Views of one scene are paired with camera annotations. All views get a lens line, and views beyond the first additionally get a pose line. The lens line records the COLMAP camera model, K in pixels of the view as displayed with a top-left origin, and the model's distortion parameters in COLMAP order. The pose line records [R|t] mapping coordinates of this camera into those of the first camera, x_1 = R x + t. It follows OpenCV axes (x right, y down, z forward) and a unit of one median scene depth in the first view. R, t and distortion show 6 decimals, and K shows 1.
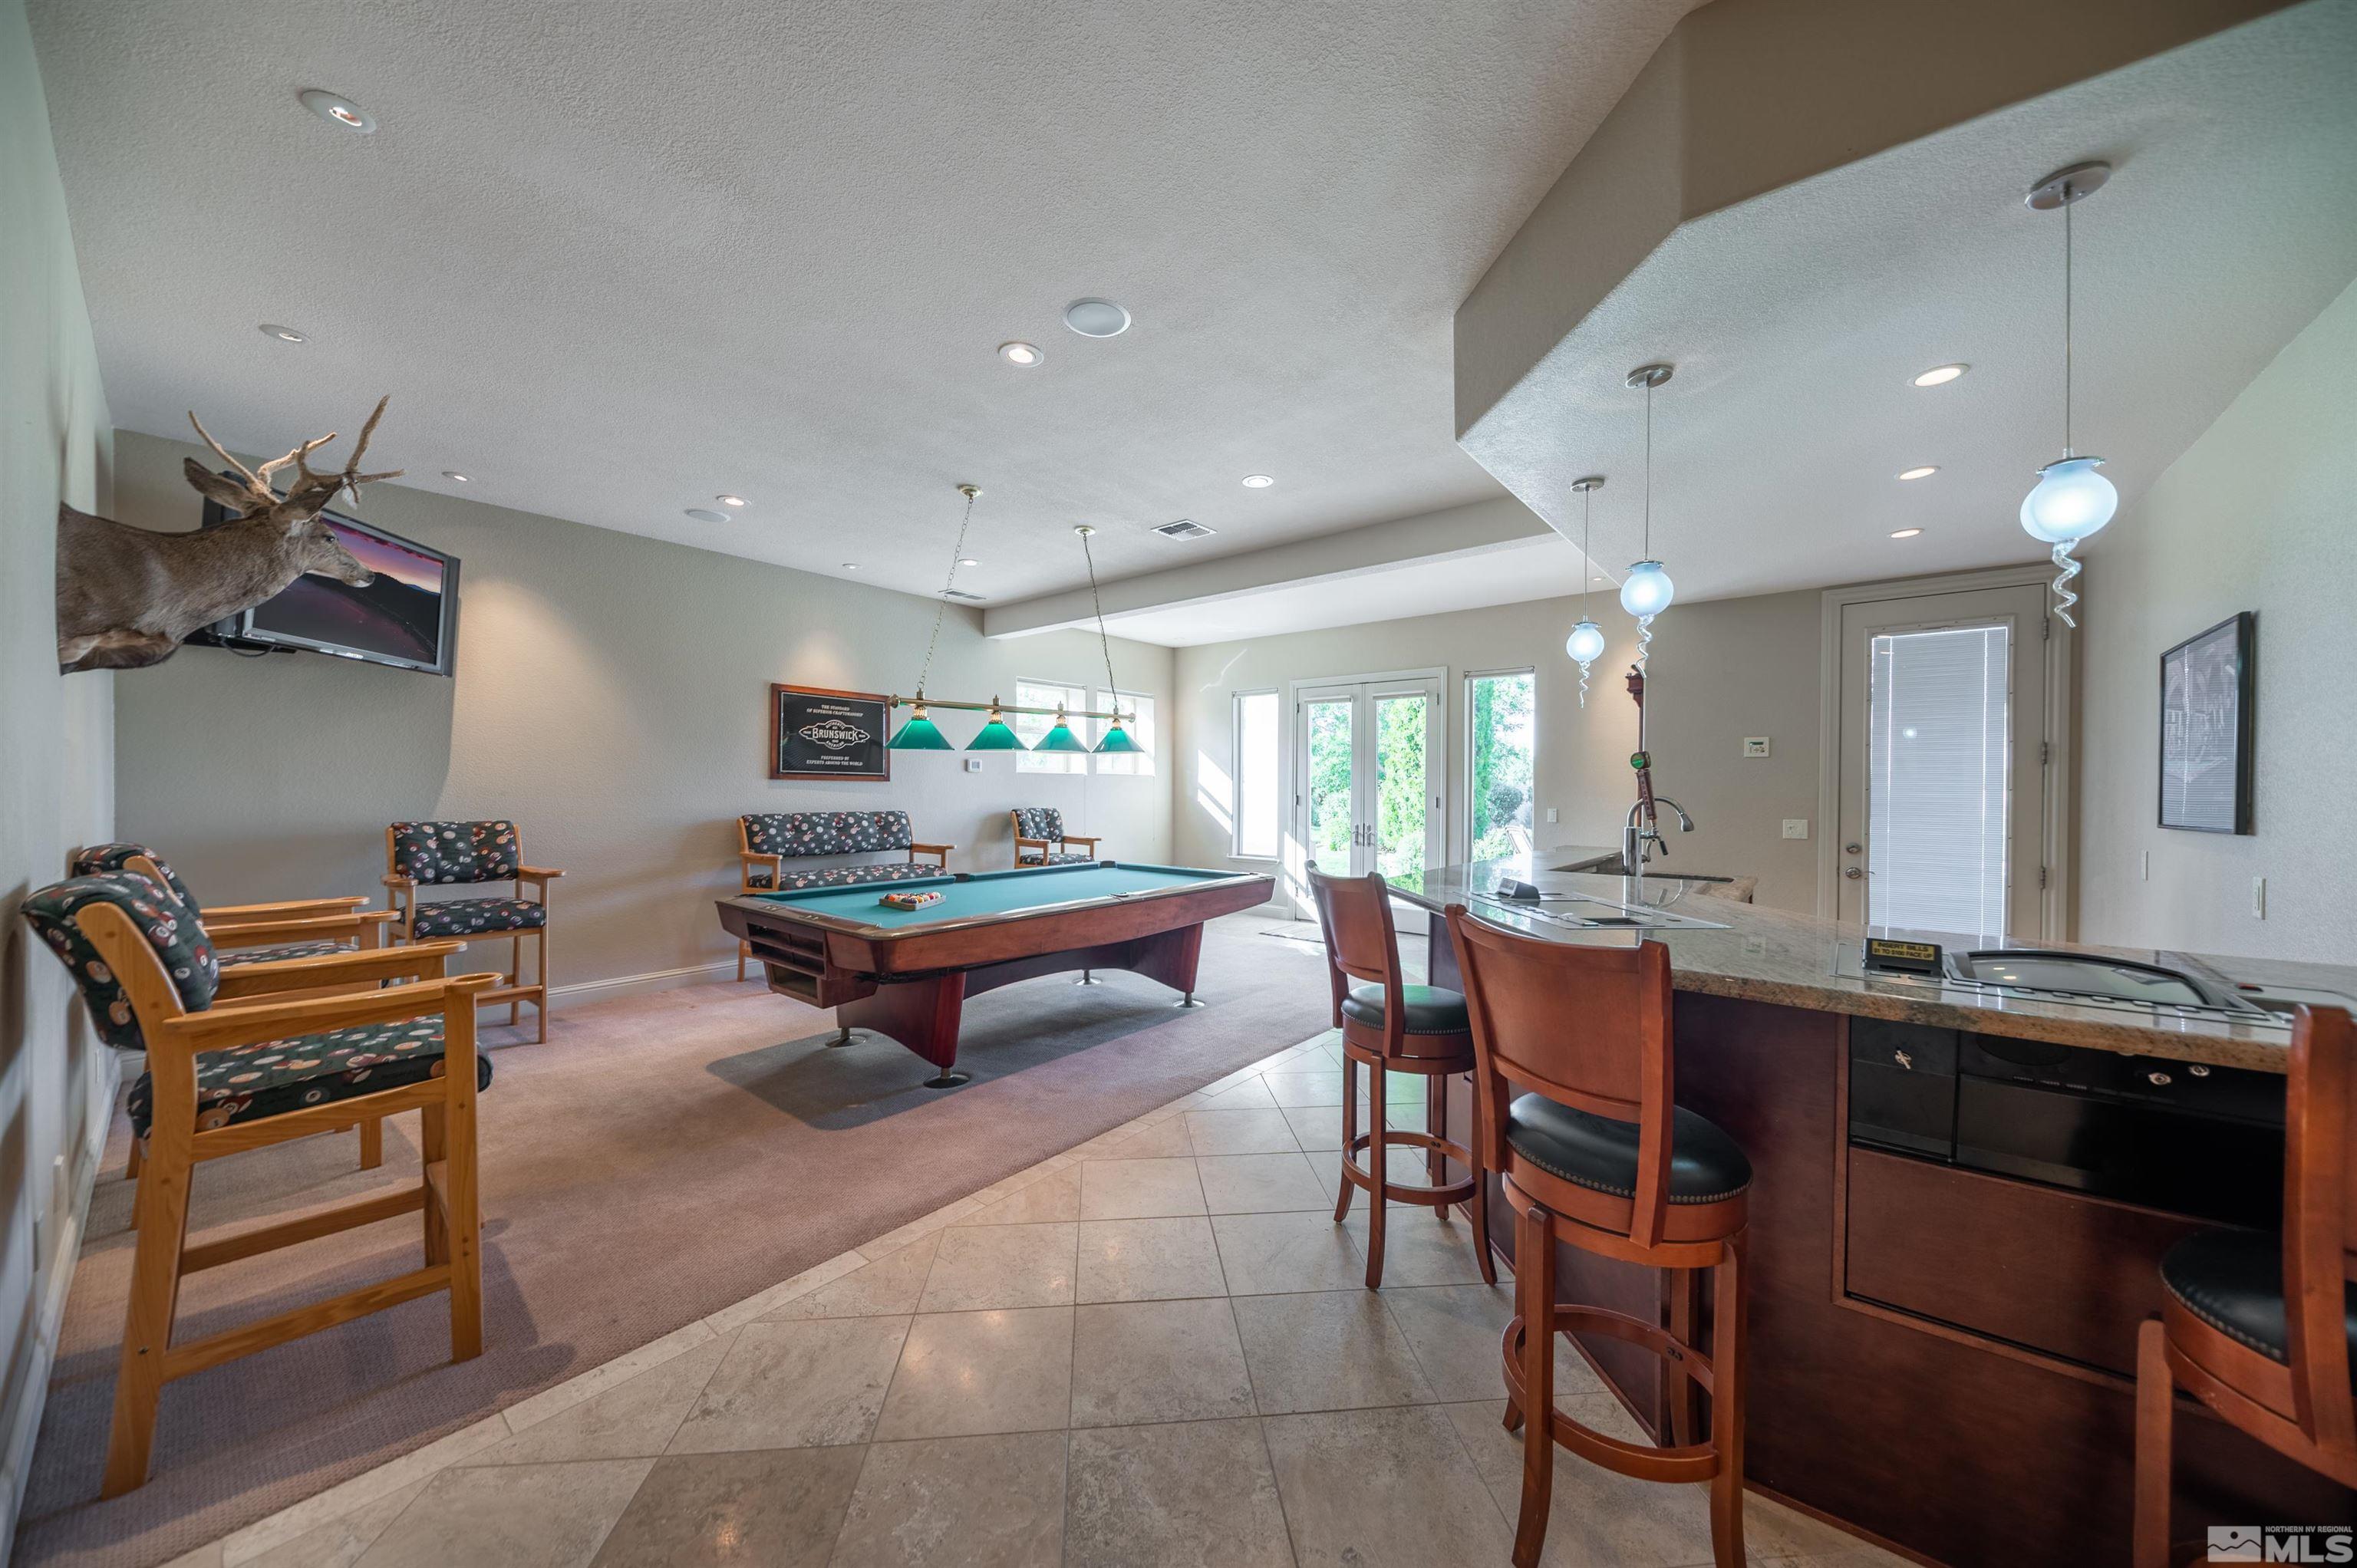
lens RADIAL K [[812.3, 0, 1175.2], [0, 812.3, 784.3], [0, 0, 1]] dist [-0.001881, -0.000531]
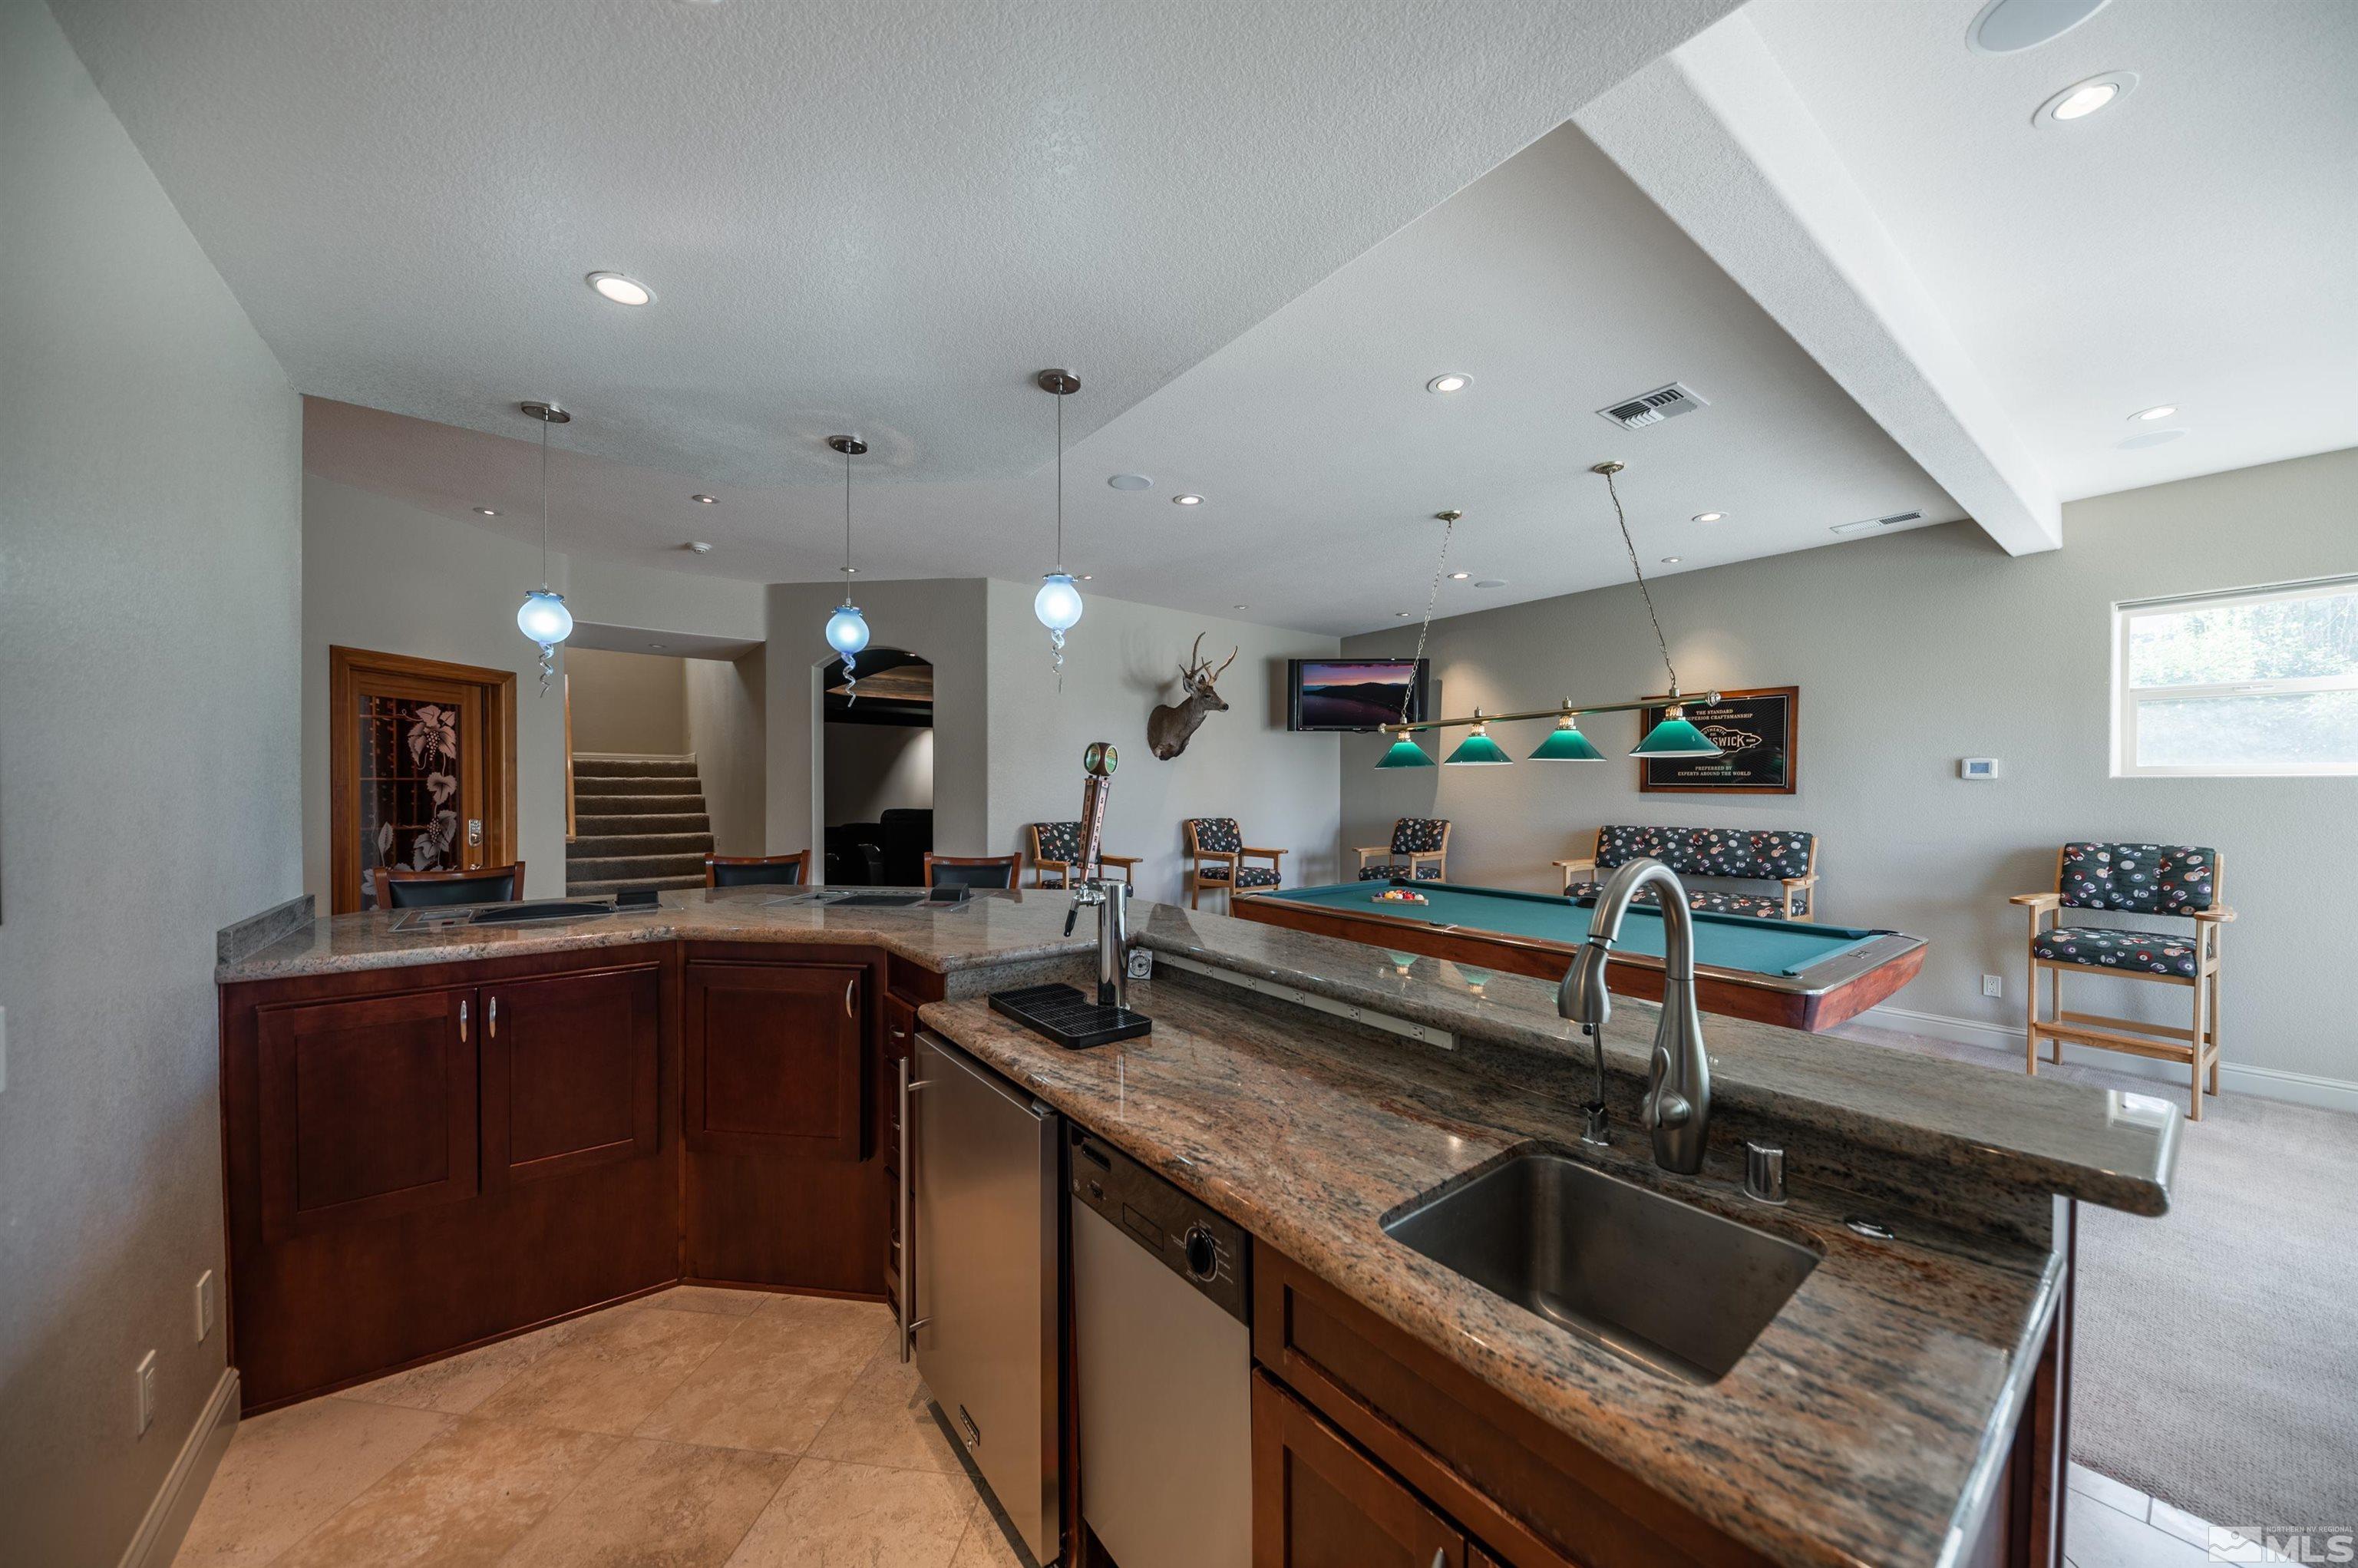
lens RADIAL K [[812.6, 0, 1177.4], [0, 812.6, 796.3], [0, 0, 1]] dist [-0.001881, -0.000531]
pose [[-0.224743, -0.005728, -0.974401, 0.557864], [-0.010575, 0.999938, -0.003439, 0.007578], [0.974361, 0.009531, -0.224789, 0.599670]]
